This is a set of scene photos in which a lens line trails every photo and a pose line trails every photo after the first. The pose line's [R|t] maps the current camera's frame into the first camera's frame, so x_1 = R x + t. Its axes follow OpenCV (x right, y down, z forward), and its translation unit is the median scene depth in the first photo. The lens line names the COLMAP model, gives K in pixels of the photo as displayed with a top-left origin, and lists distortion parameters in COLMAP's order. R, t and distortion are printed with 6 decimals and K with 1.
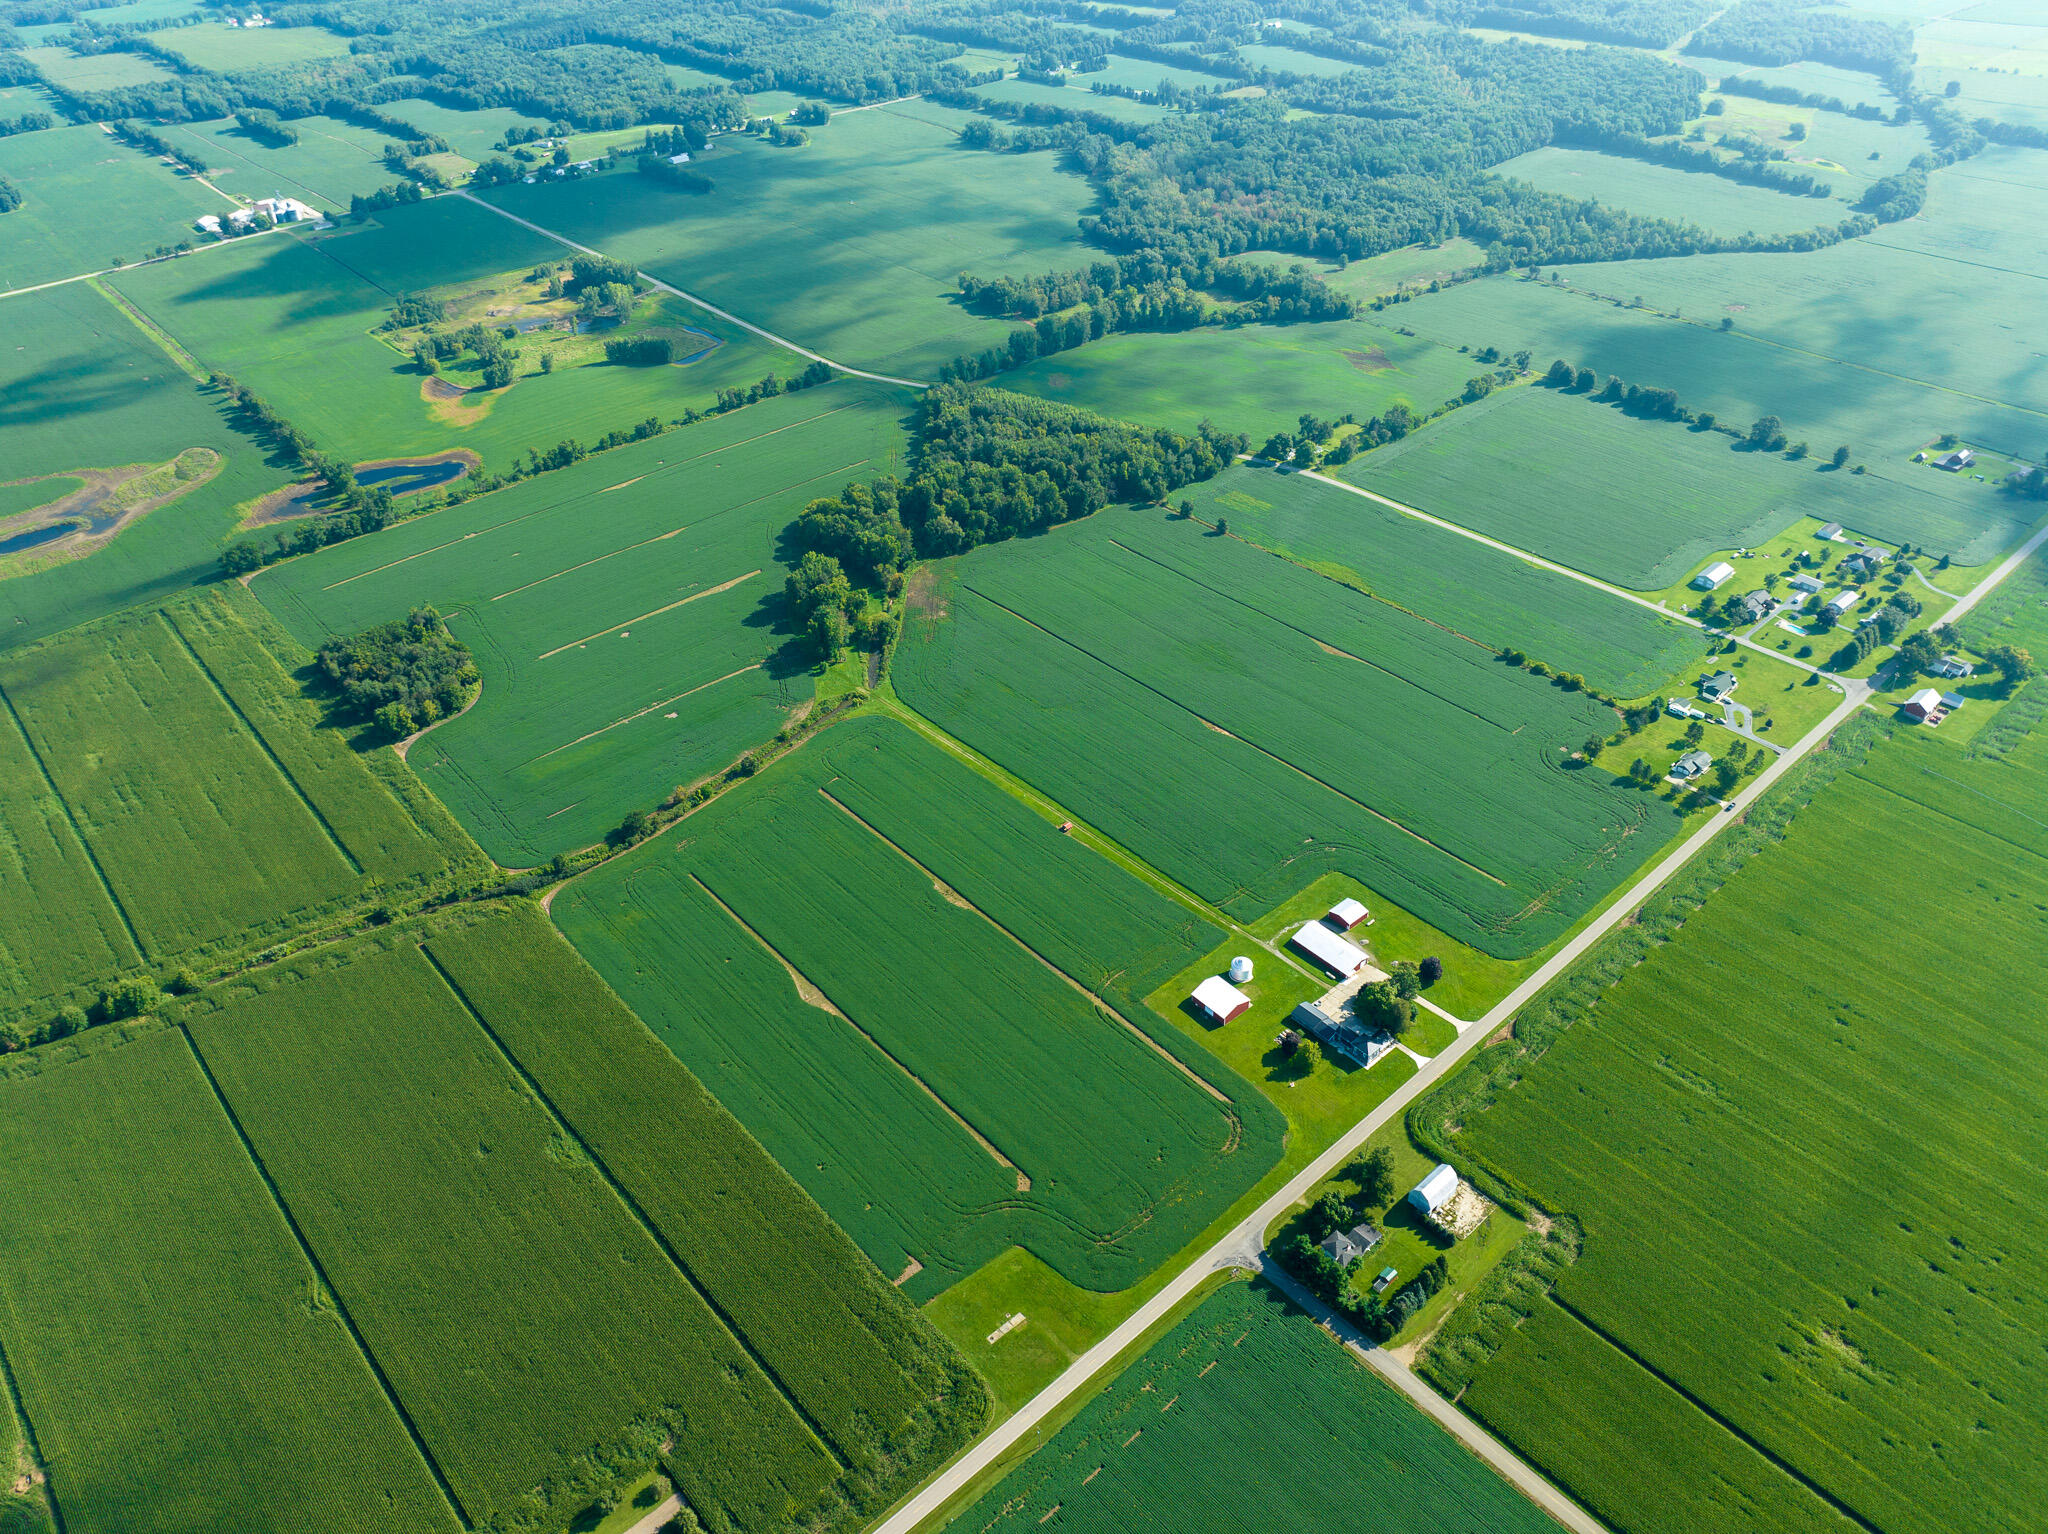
lens RADIAL K [[1452.7, 0, 1029.7], [0, 1452.7, 759.0], [0, 0, 1]] dist [-0.047146, 0.014456]
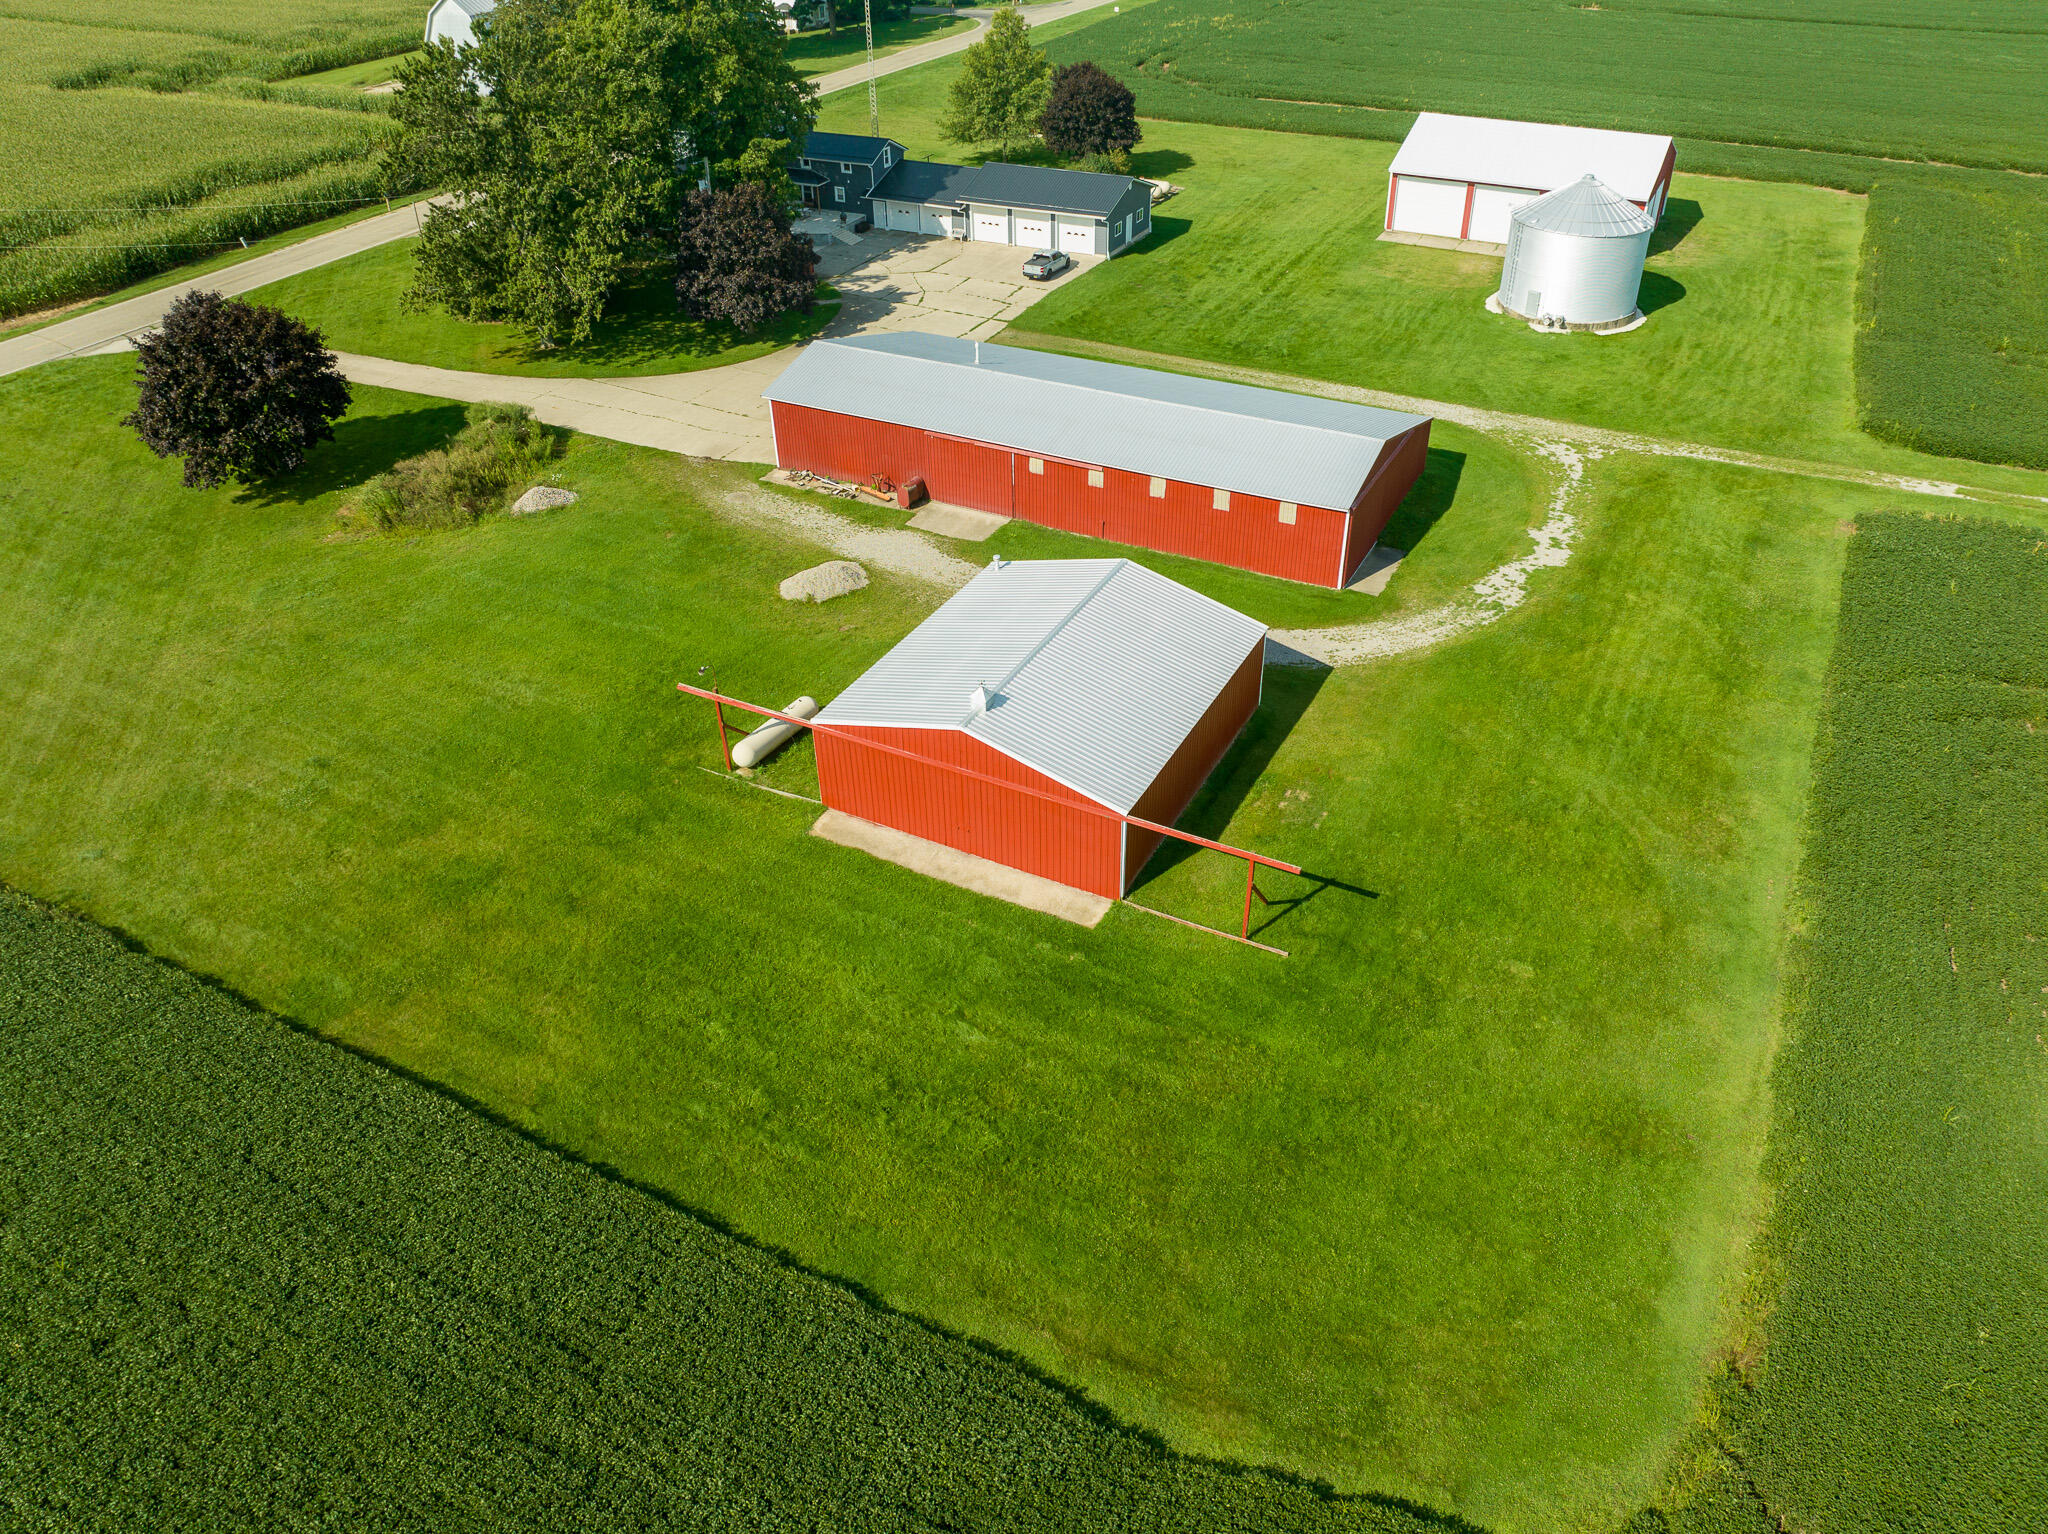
lens RADIAL K [[1452.7, 0, 1034.2], [0, 1452.7, 765.1], [0, 0, 1]] dist [-0.047146, 0.014456]
pose [[-0.924014, 0.250133, -0.289191, 0.185186], [-0.195753, 0.340230, 0.919741, 0.024634], [0.328449, 0.906464, -0.265414, 0.772431]]
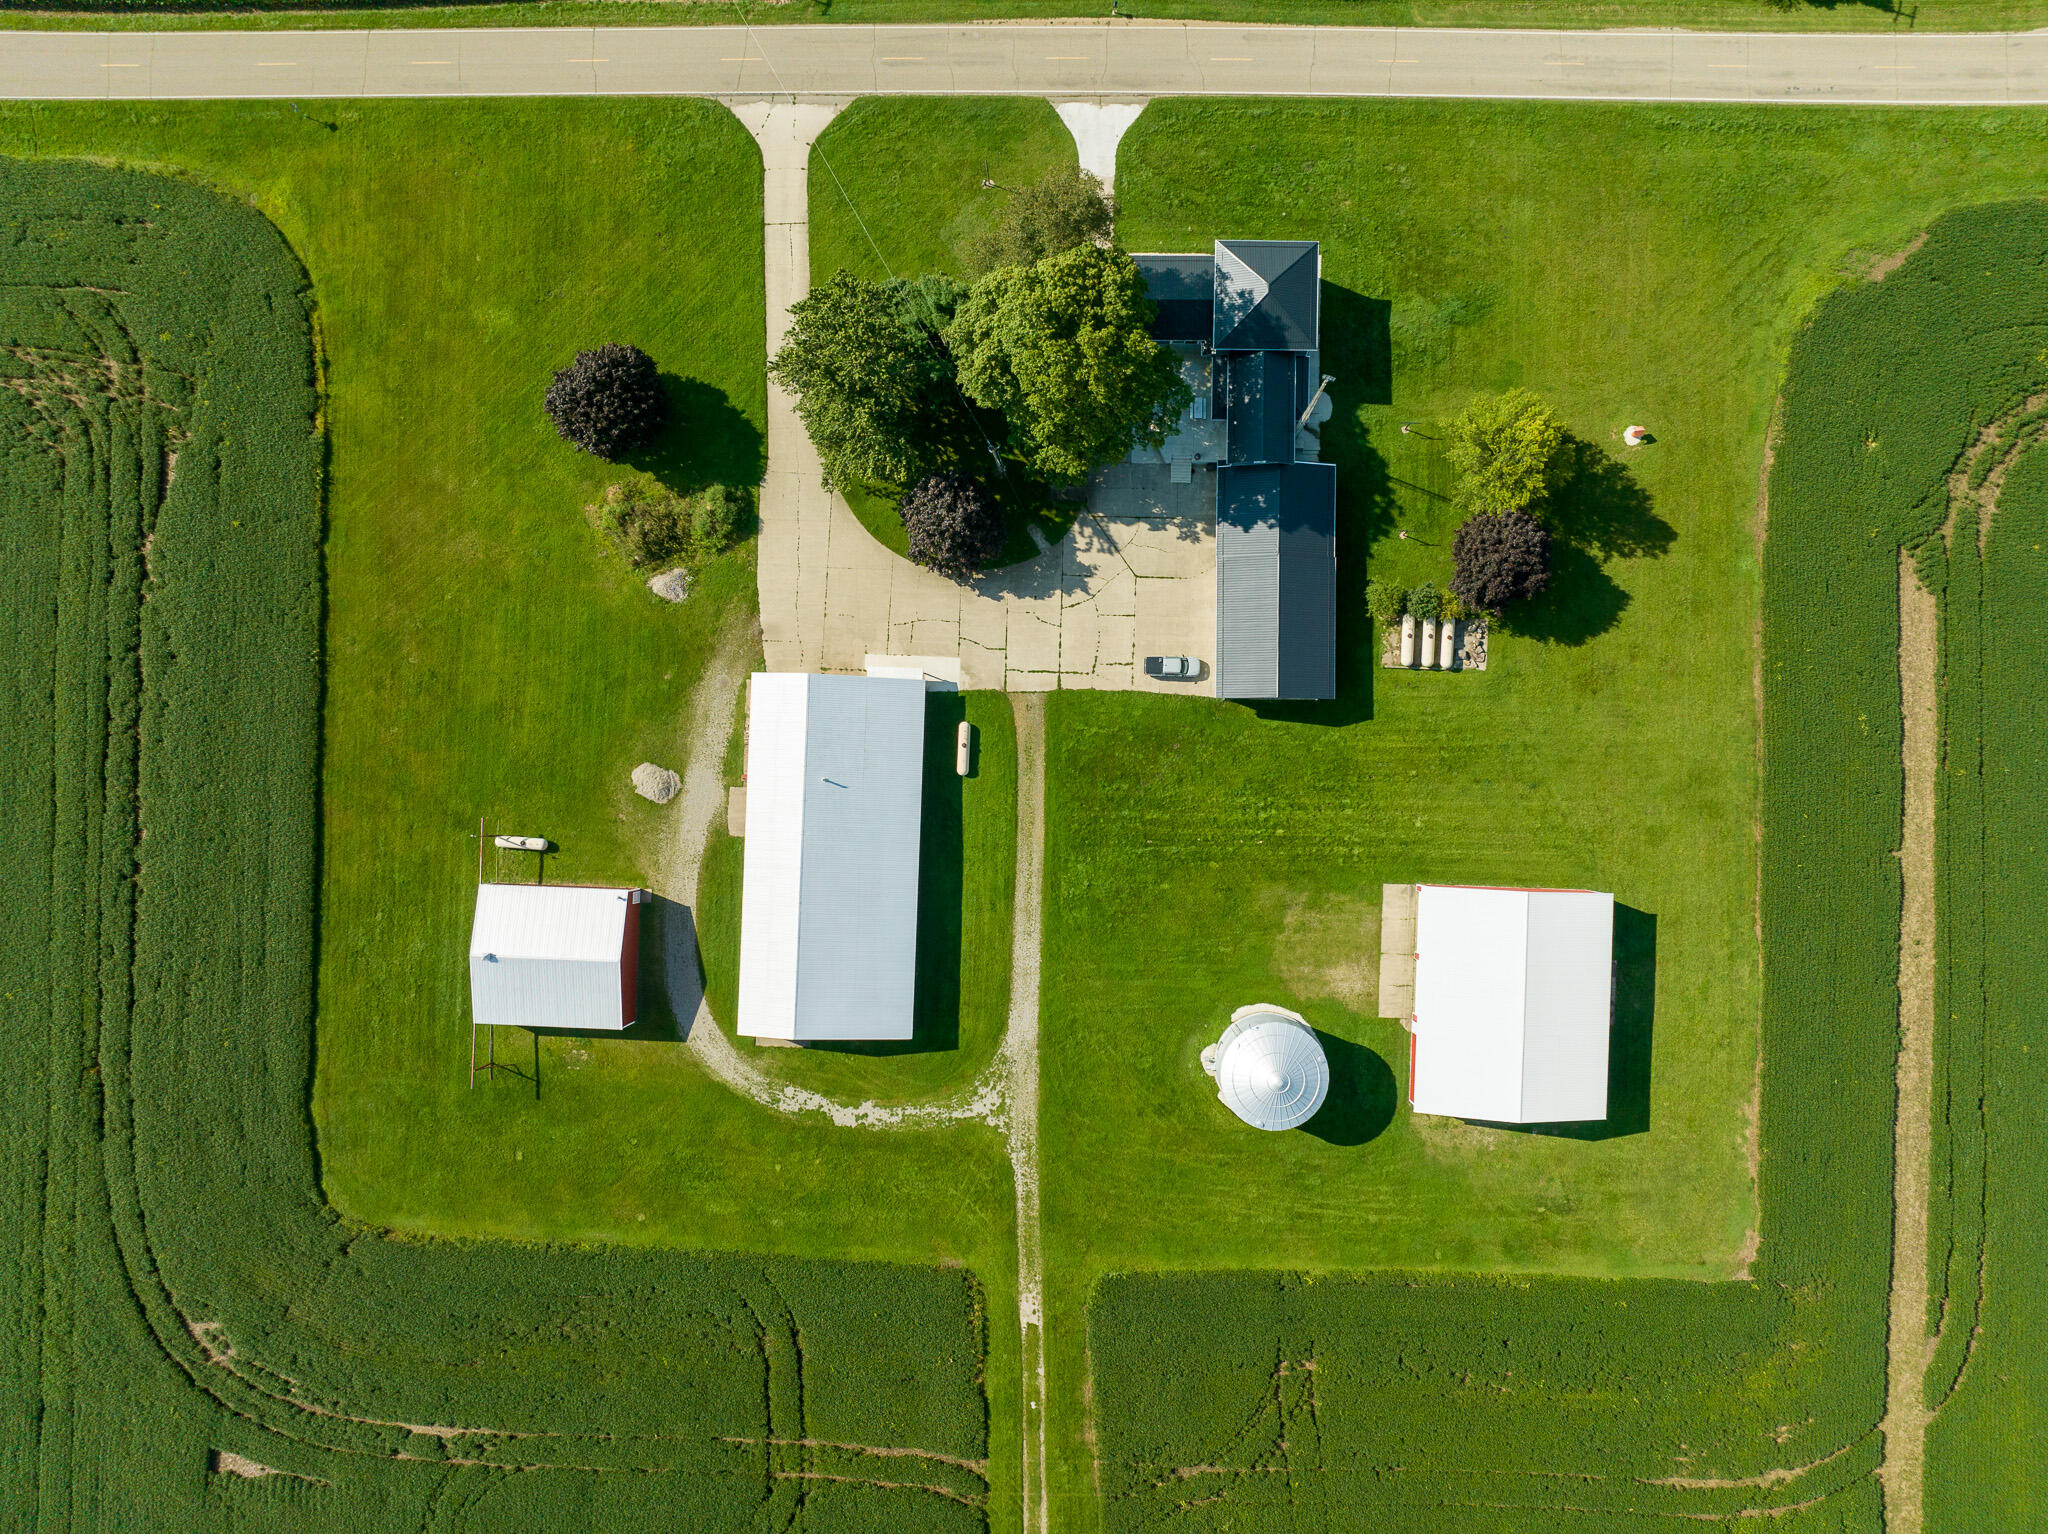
lens RADIAL K [[1452.7, 0, 1023.2], [0, 1452.7, 748.3], [0, 0, 1]] dist [-0.047146, 0.014456]
pose [[-0.738543, -0.671310, 0.062427, 0.136049], [0.435317, -0.404104, 0.804487, -0.008194], [-0.514833, 0.621324, 0.590681, 0.630168]]
